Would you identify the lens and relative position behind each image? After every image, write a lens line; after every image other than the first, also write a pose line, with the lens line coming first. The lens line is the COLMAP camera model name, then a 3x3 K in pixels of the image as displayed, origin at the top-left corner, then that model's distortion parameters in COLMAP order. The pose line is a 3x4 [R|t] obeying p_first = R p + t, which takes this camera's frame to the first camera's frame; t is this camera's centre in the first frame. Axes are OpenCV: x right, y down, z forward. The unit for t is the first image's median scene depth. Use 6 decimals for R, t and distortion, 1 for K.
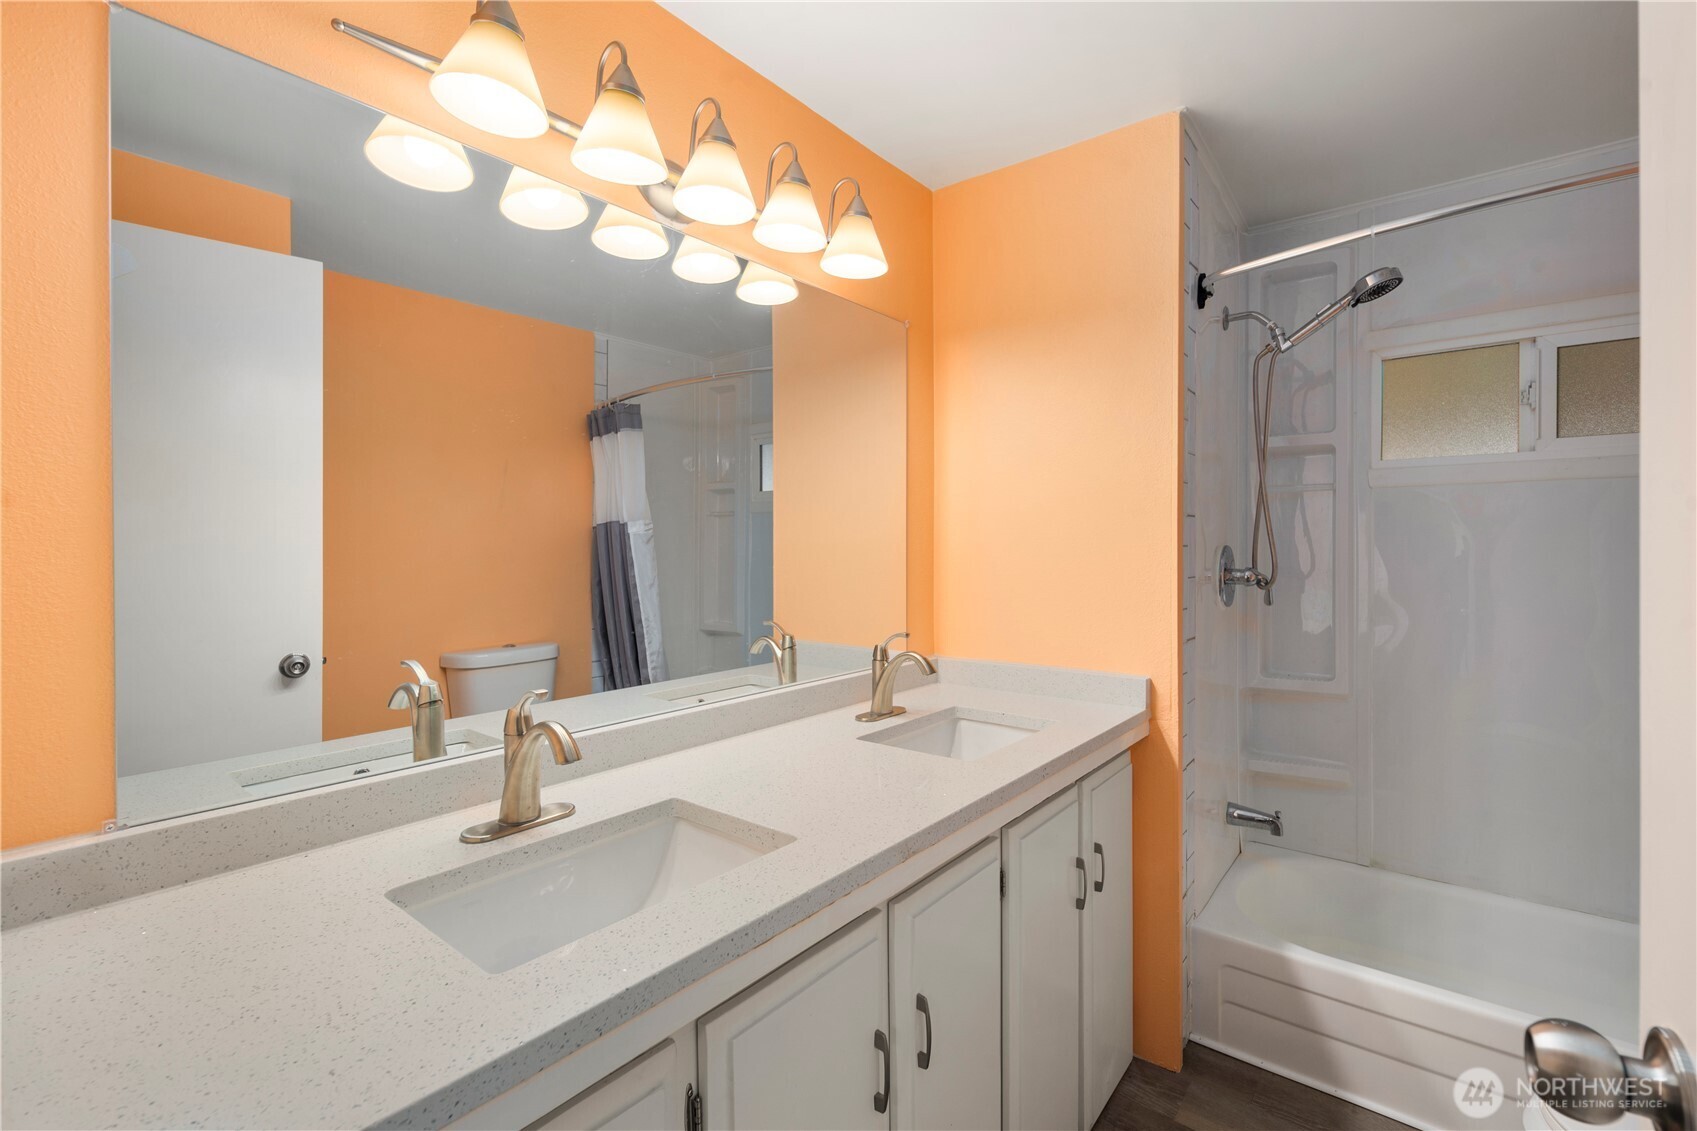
lens RADIAL K [[744.6, 0, 852.7], [0, 744.6, 554.2], [0, 0, 1]] dist [0.002630, -0.001407]
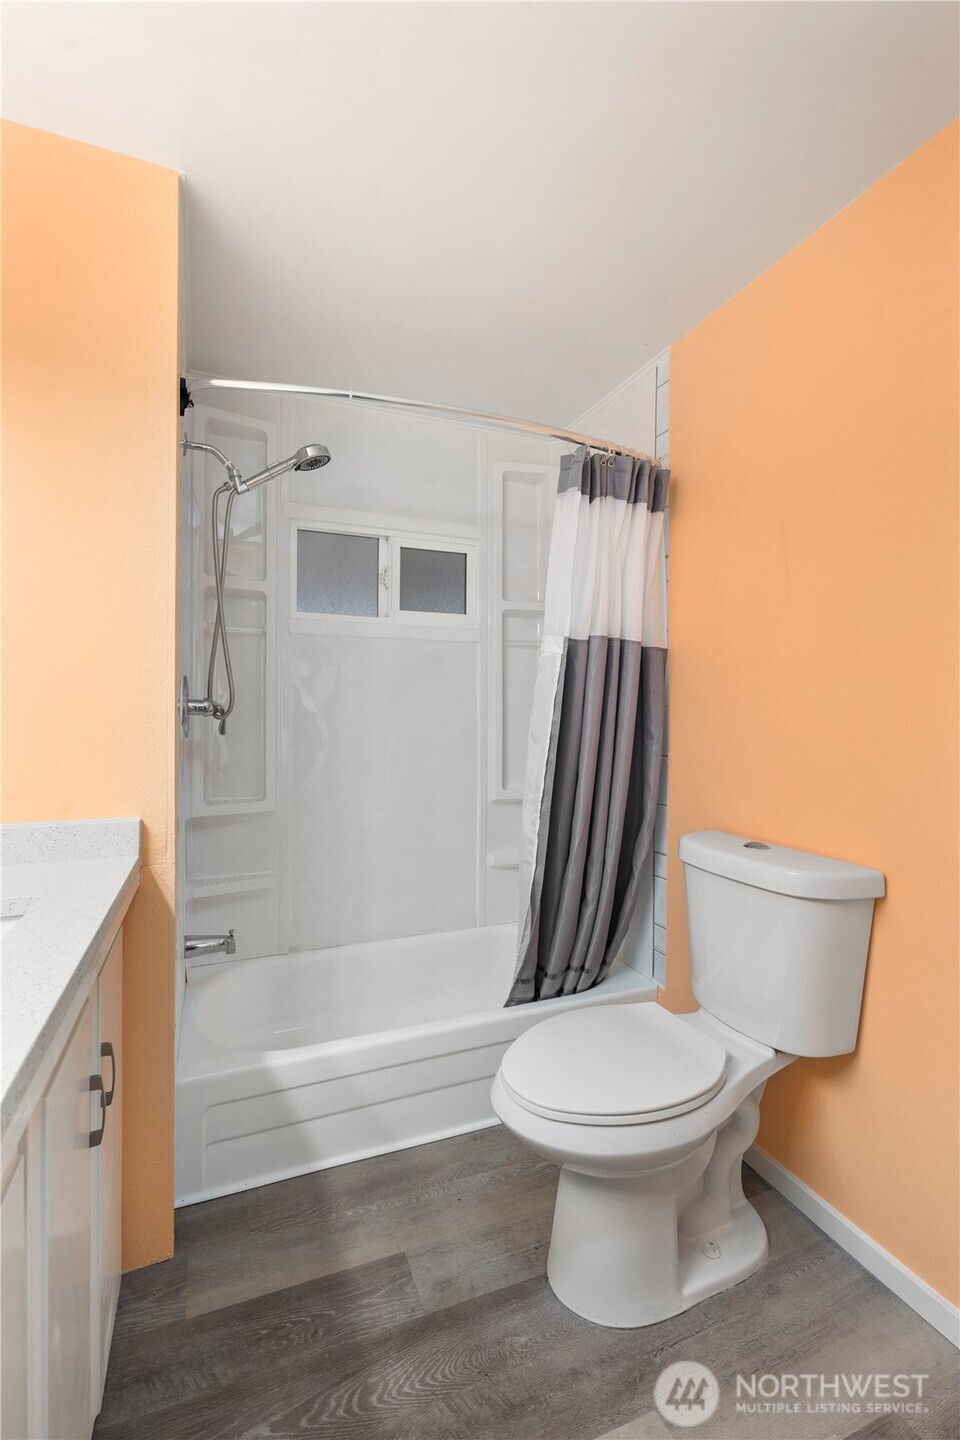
lens RADIAL K [[628.3, 0, 479.4], [0, 628.3, 709.3], [0, 0, 1]] dist [-0.001492, -0.000986]
pose [[0.486597, 0.002192, 0.873624, -0.034978], [0.003125, 0.999986, -0.004249, 0.040318], [-0.873621, 0.004798, 0.486583, 0.274082]]
